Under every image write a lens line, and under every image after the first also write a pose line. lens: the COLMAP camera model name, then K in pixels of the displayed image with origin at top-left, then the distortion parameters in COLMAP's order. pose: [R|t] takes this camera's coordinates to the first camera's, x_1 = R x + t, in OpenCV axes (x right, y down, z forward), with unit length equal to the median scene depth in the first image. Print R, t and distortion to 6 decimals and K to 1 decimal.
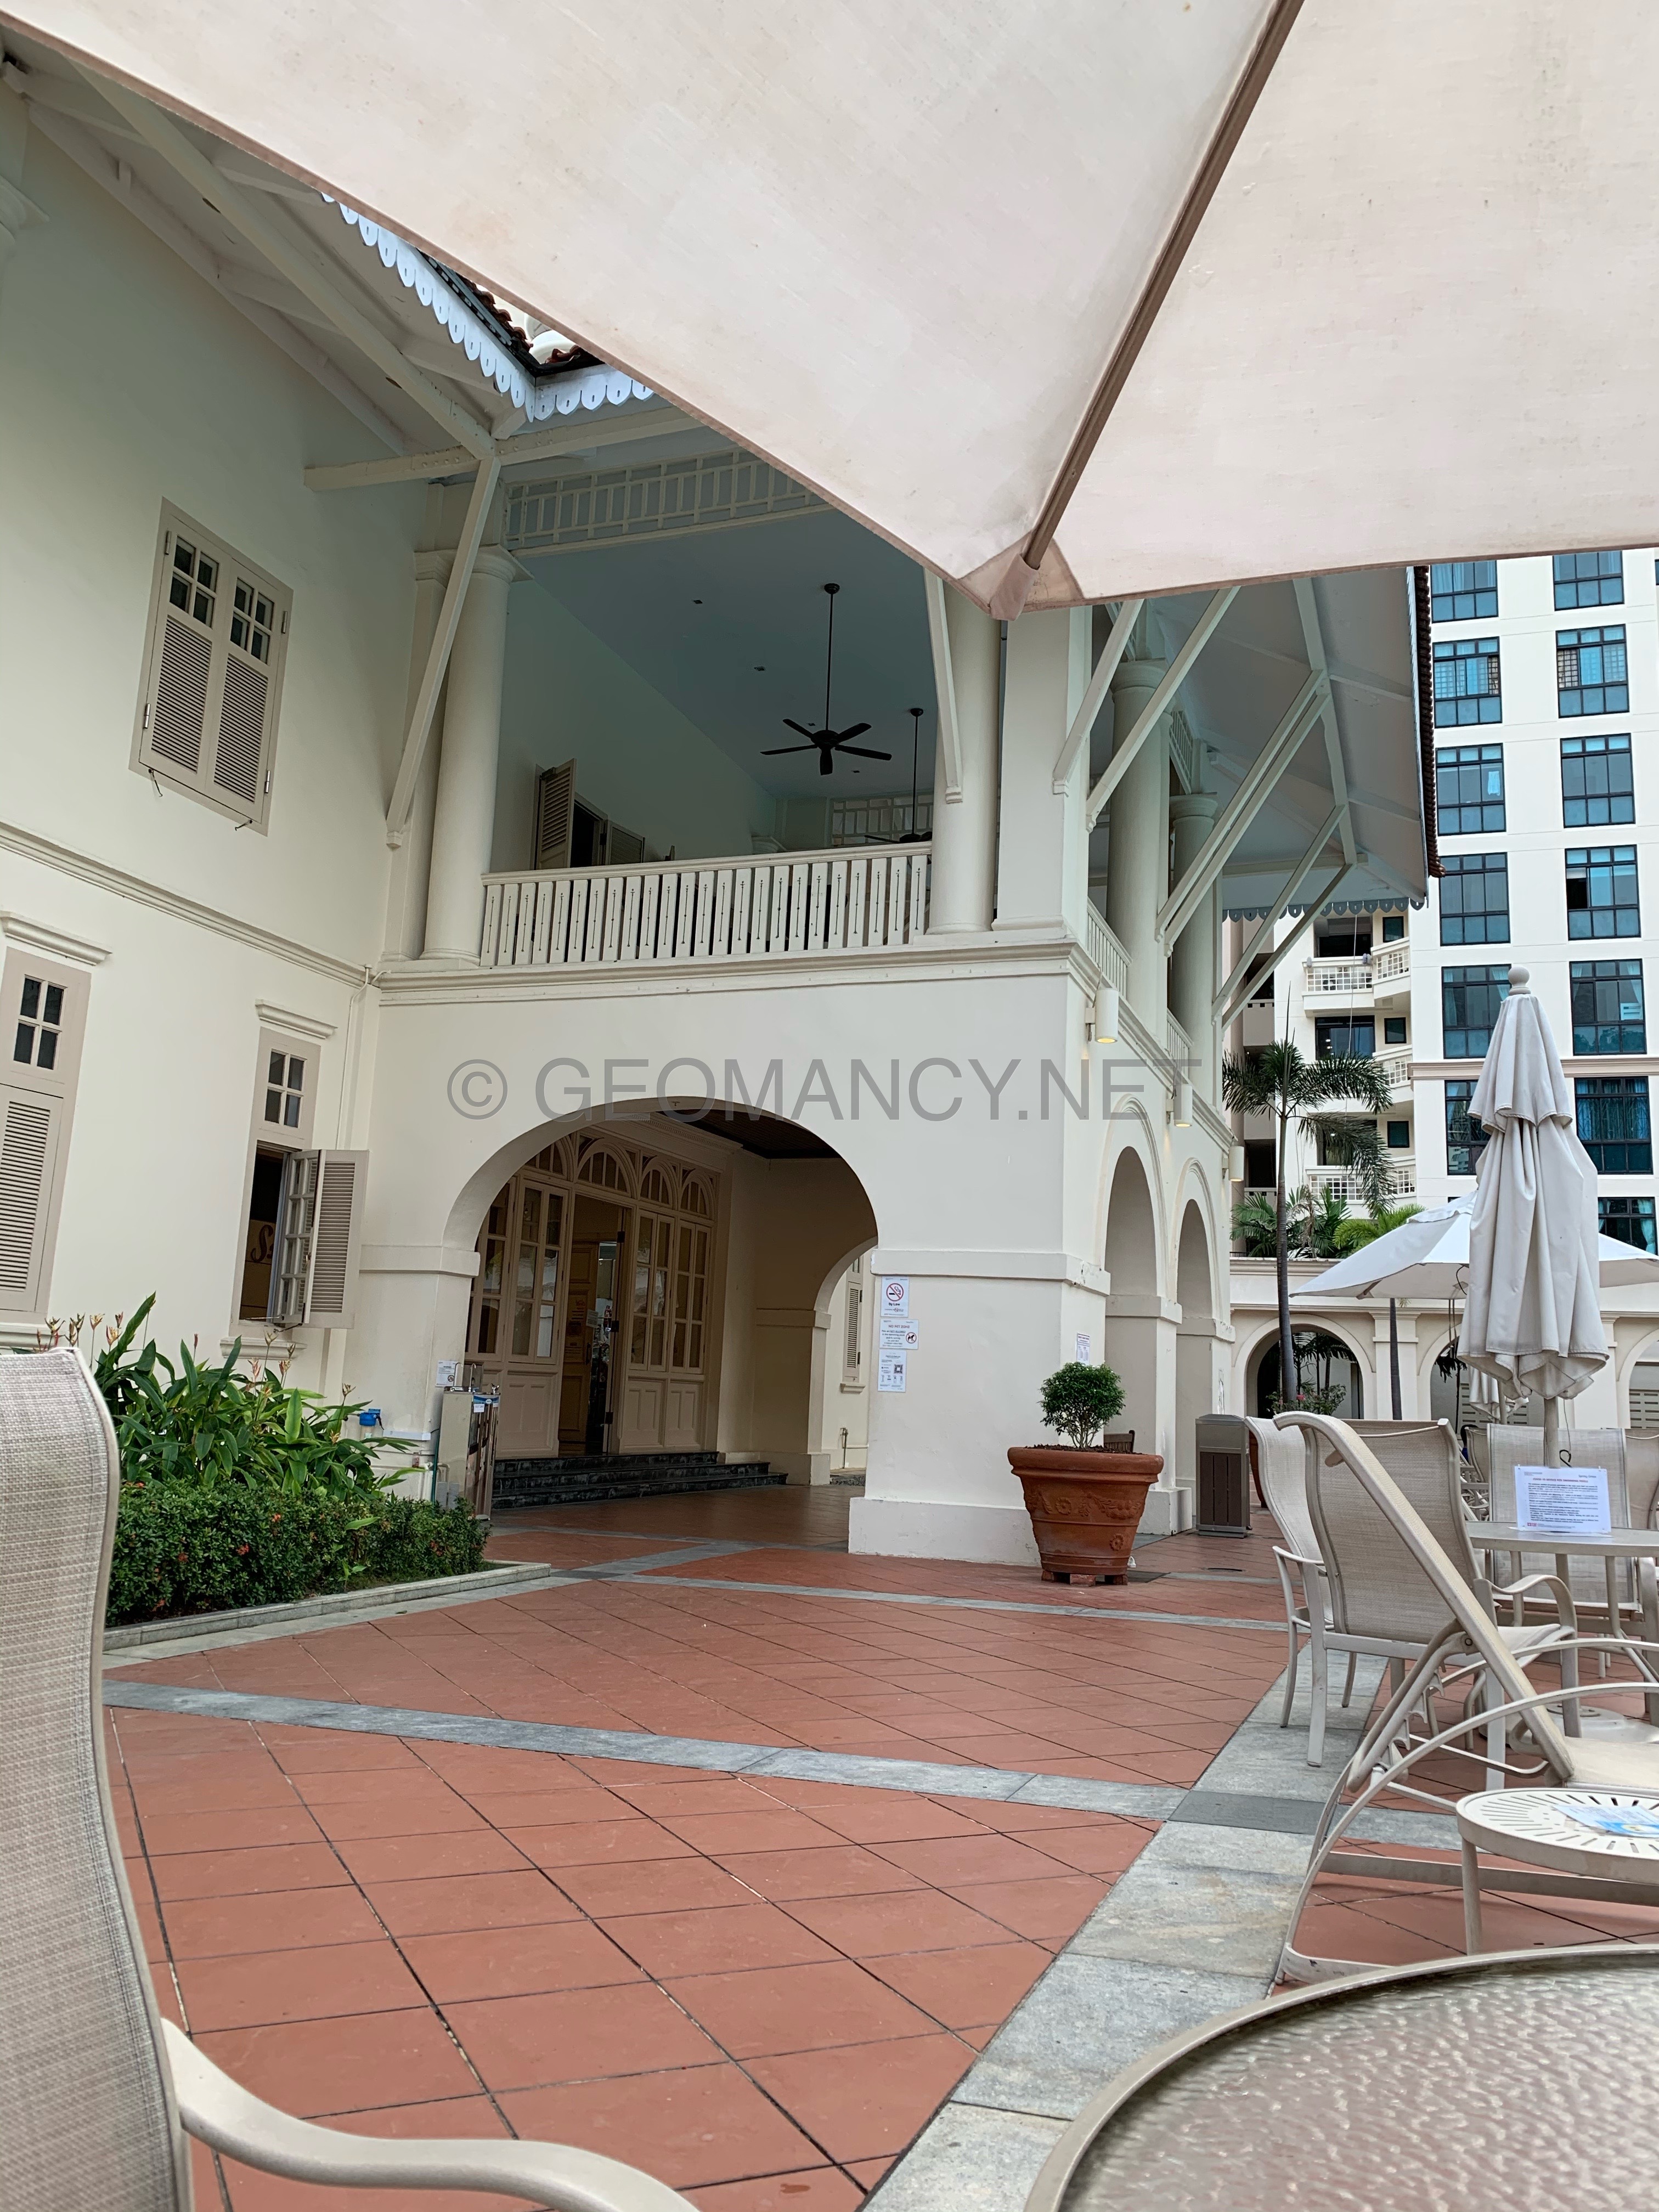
lens RADIAL K [[1714.2, 0, 839.6], [0, 1714.2, 1058.7], [0, 0, 1]] dist [0.083088, -0.084362]
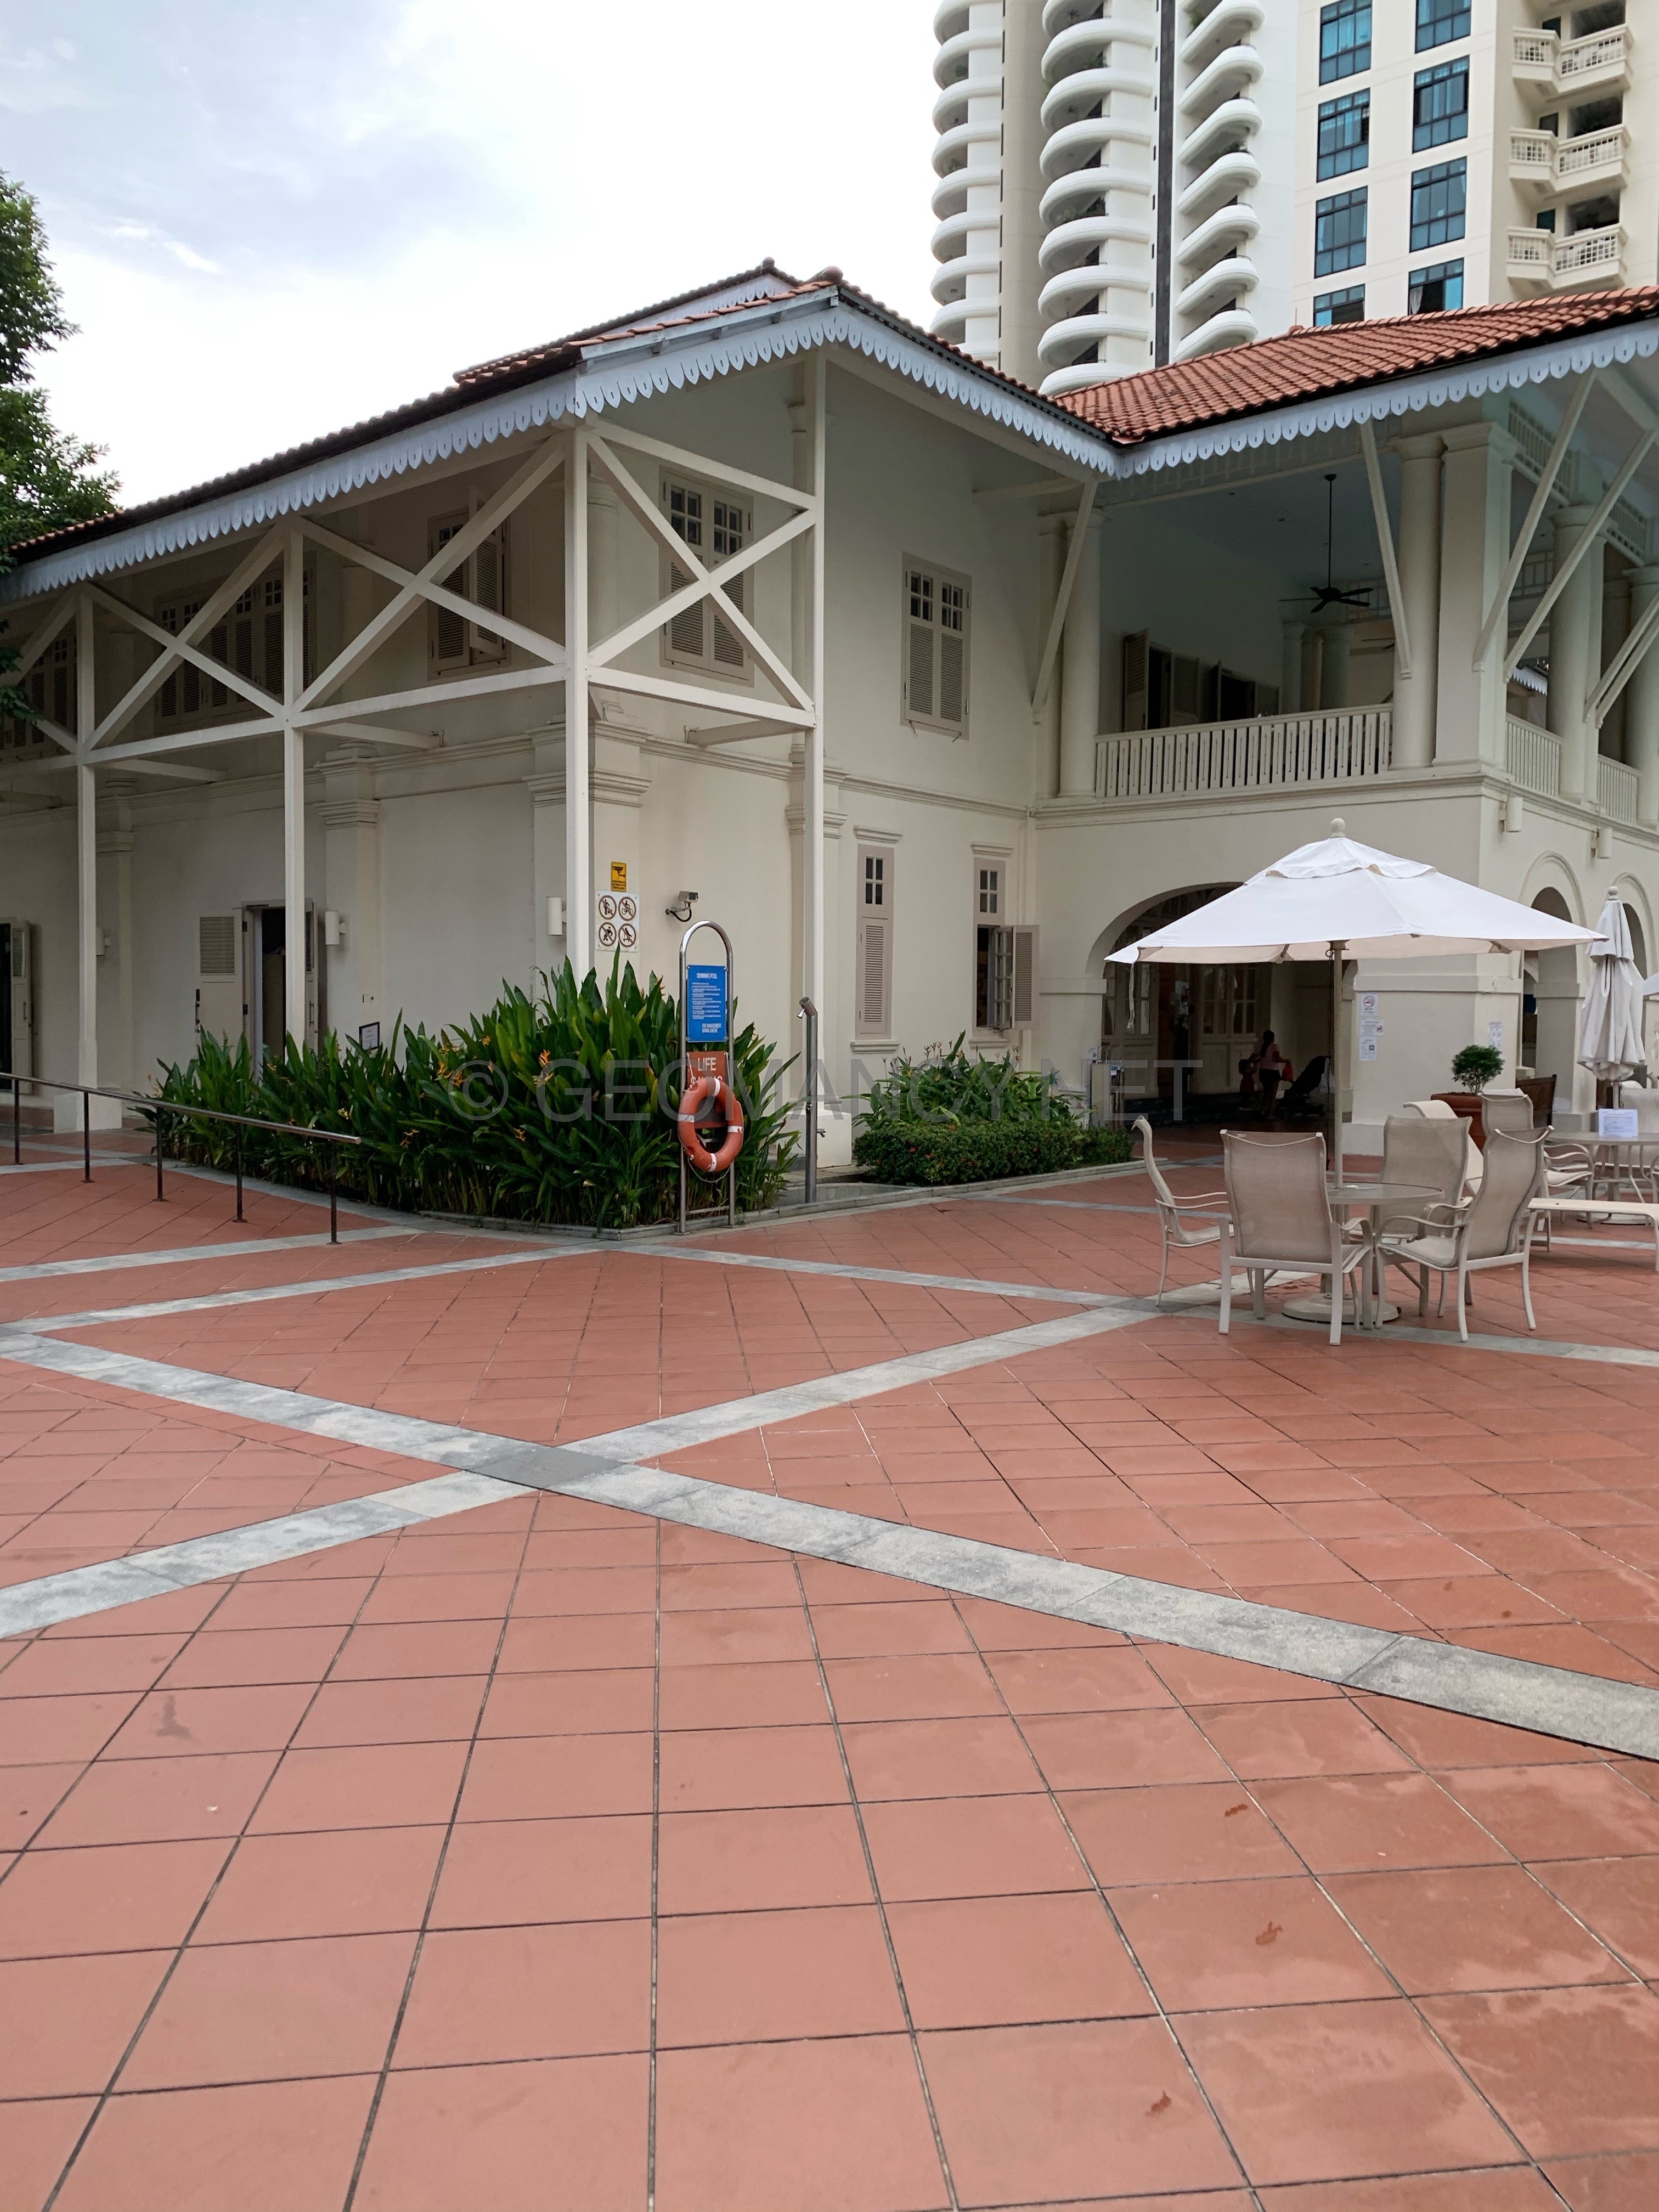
lens RADIAL K [[1750.9, 0, 829.5], [0, 1750.9, 1106.0], [0, 0, 1]] dist [0.077608, -0.096962]
pose [[0.946385, -0.015648, -0.322661, 0.080948], [0.092736, 0.969944, 0.224962, -0.179463], [0.309443, -0.242823, 0.919392, -0.675316]]
